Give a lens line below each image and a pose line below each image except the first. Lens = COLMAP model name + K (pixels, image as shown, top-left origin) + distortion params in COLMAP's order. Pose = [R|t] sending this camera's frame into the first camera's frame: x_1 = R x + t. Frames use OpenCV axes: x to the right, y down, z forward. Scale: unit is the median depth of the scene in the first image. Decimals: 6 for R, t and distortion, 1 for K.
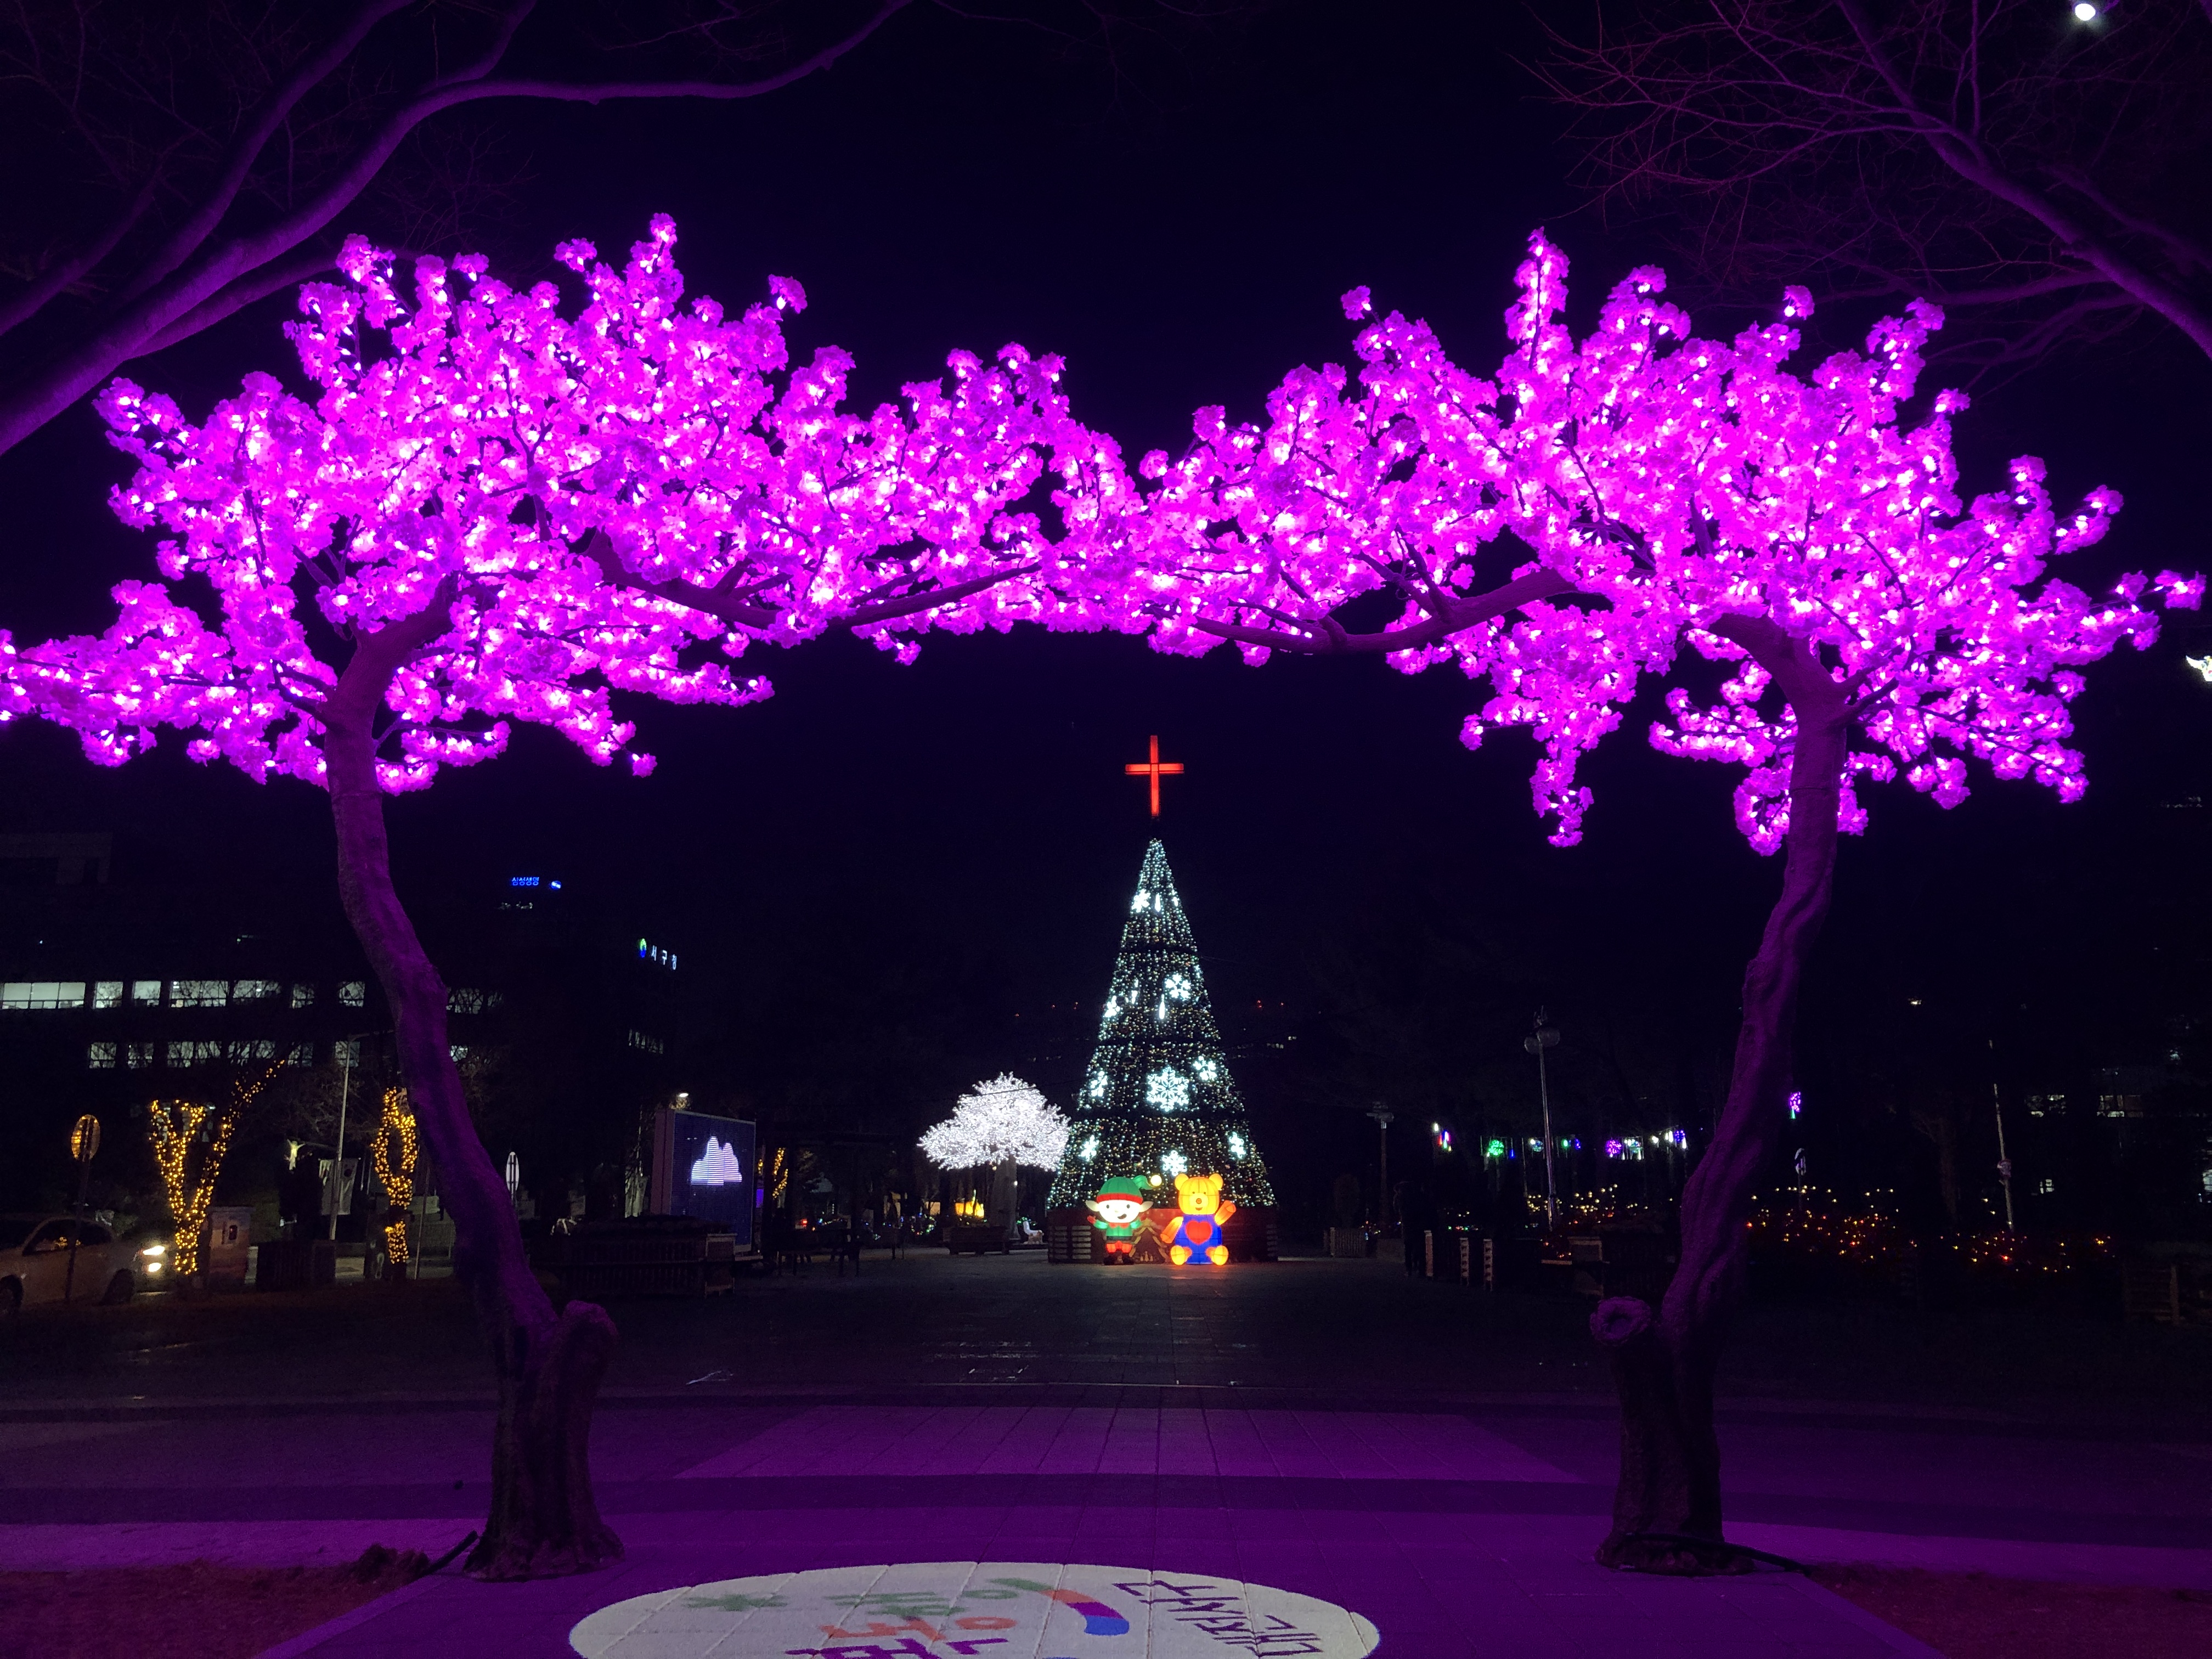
lens RADIAL K [[1824.9, 0, 1023.9], [0, 1824.9, 823.4], [0, 0, 1]] dist [0.084704, -0.170457]
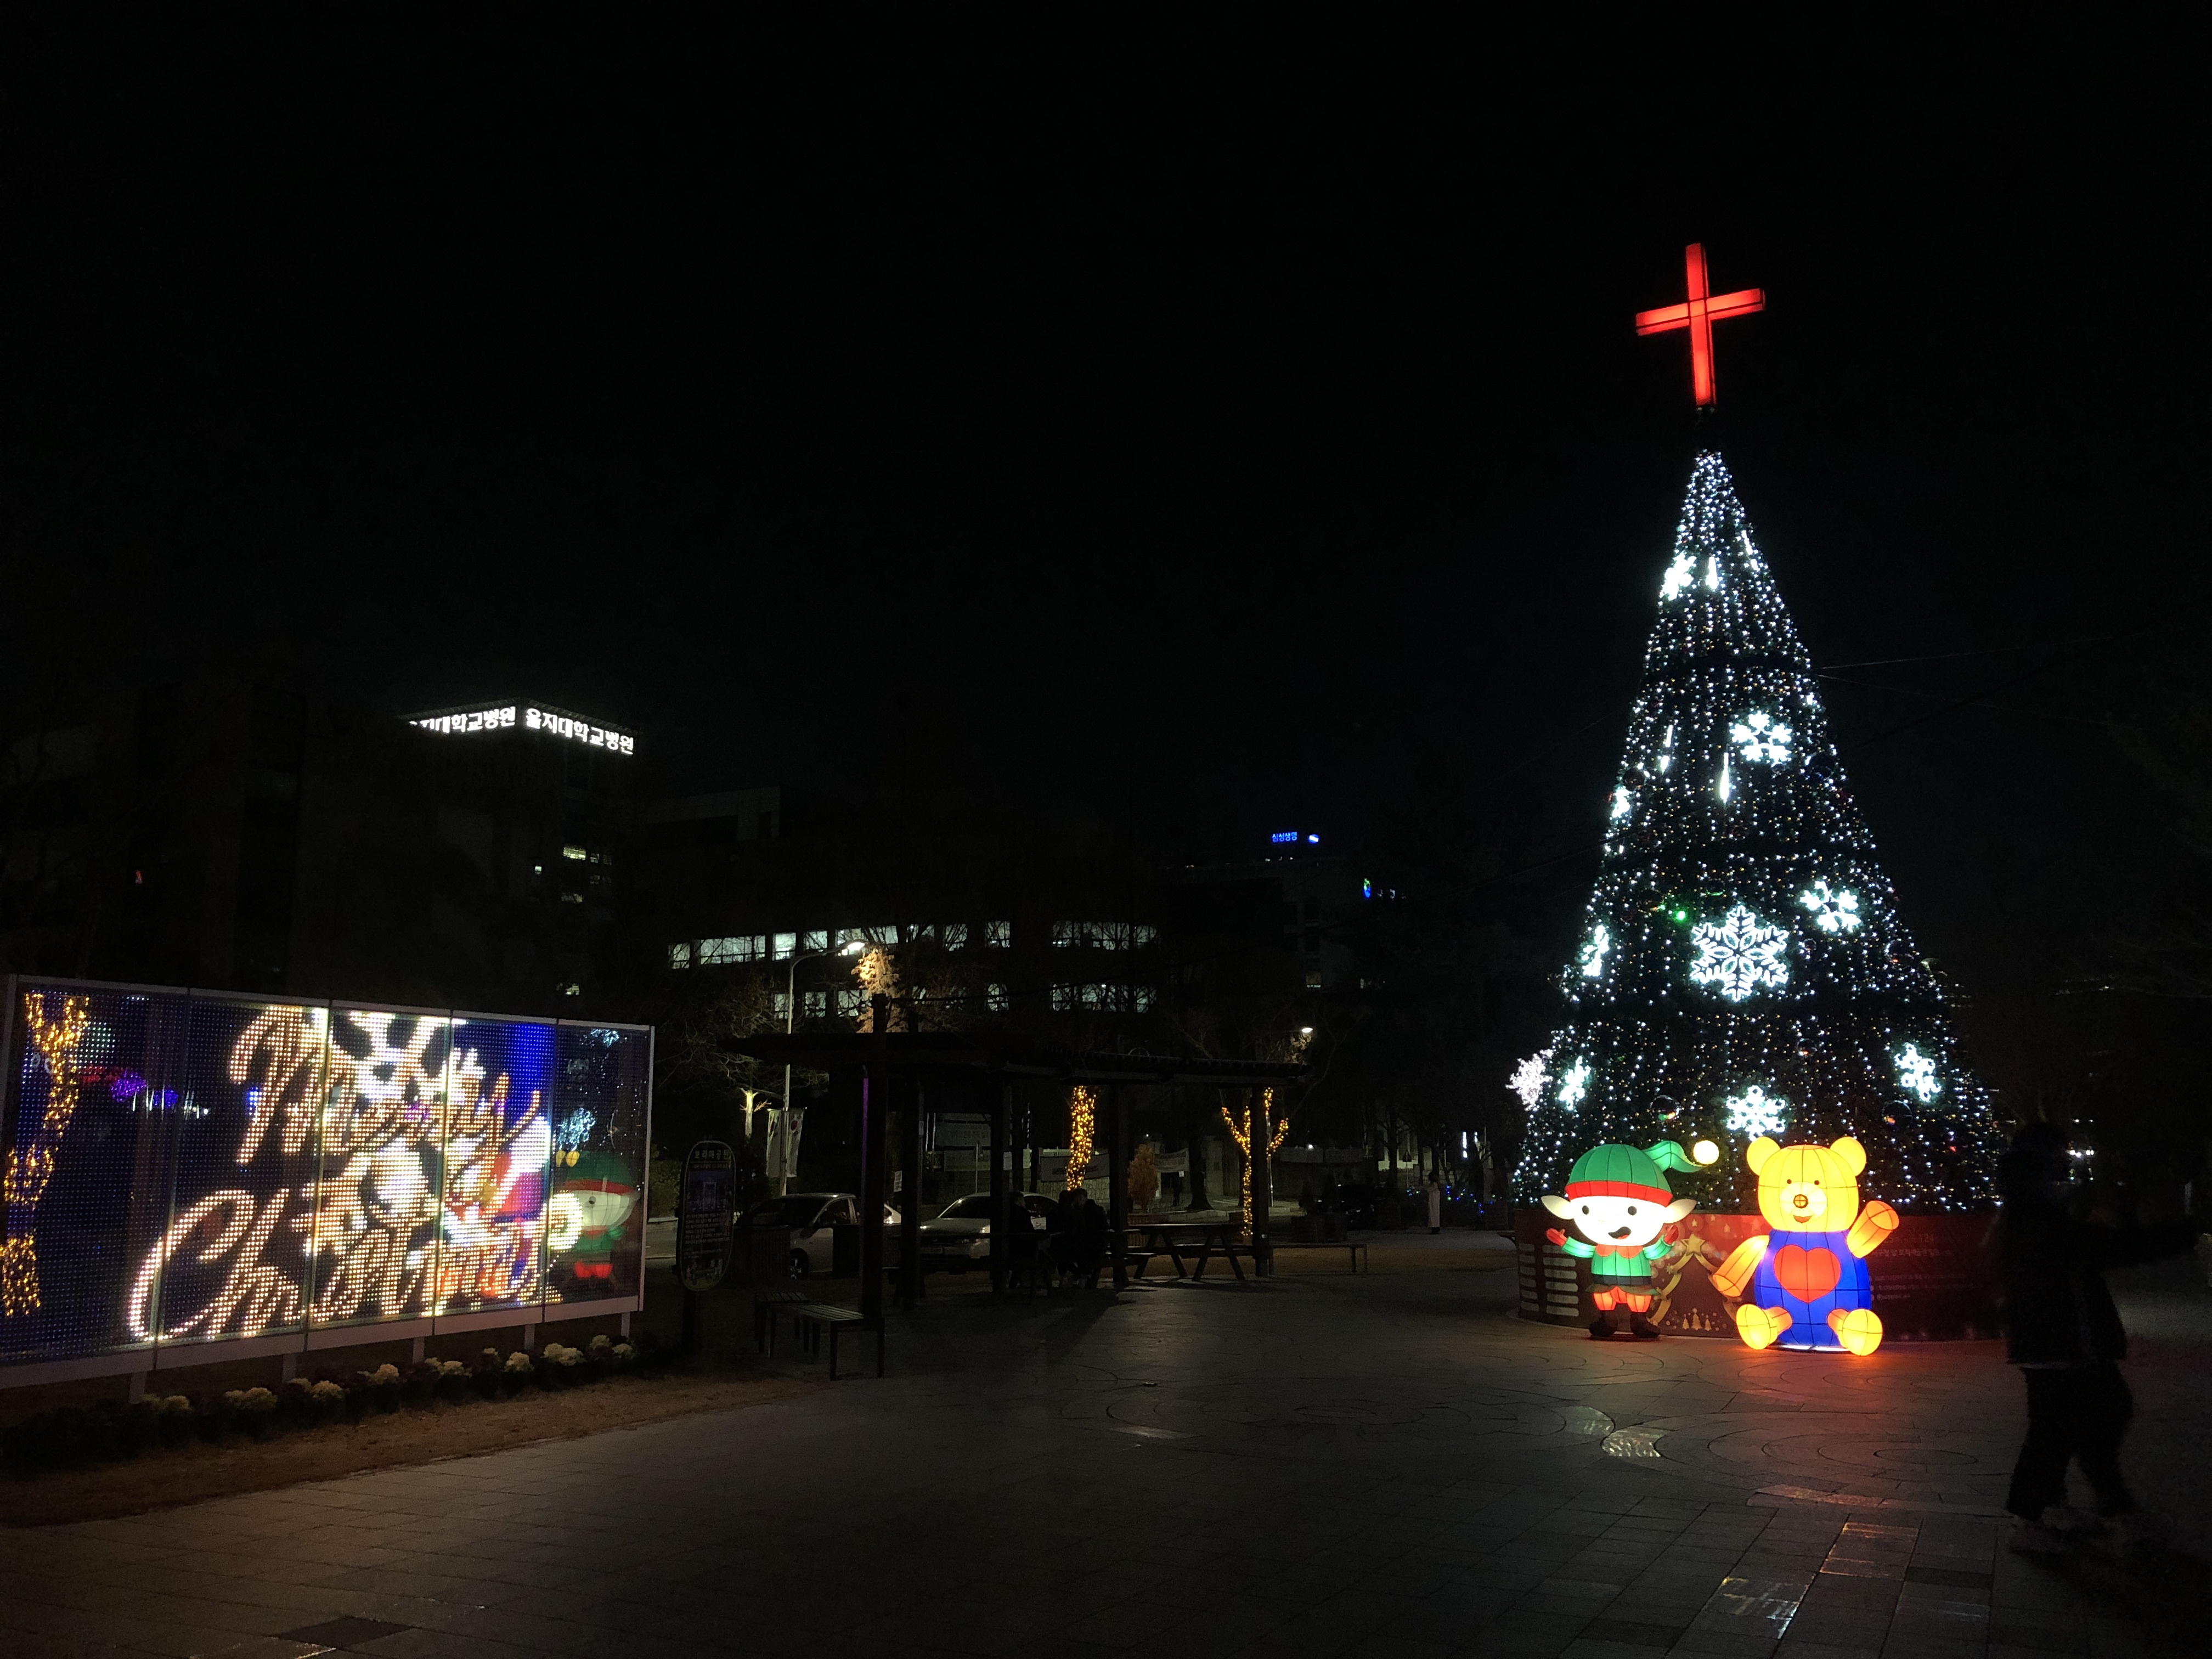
lens RADIAL K [[1824.9, 0, 1023.9], [0, 1824.9, 823.4], [0, 0, 1]] dist [0.084704, -0.170457]
pose [[0.912774, -0.070801, -0.402283, 0.101973], [0.082127, 0.996562, 0.010953, 0.092169], [0.400124, -0.043036, 0.915450, 0.501958]]
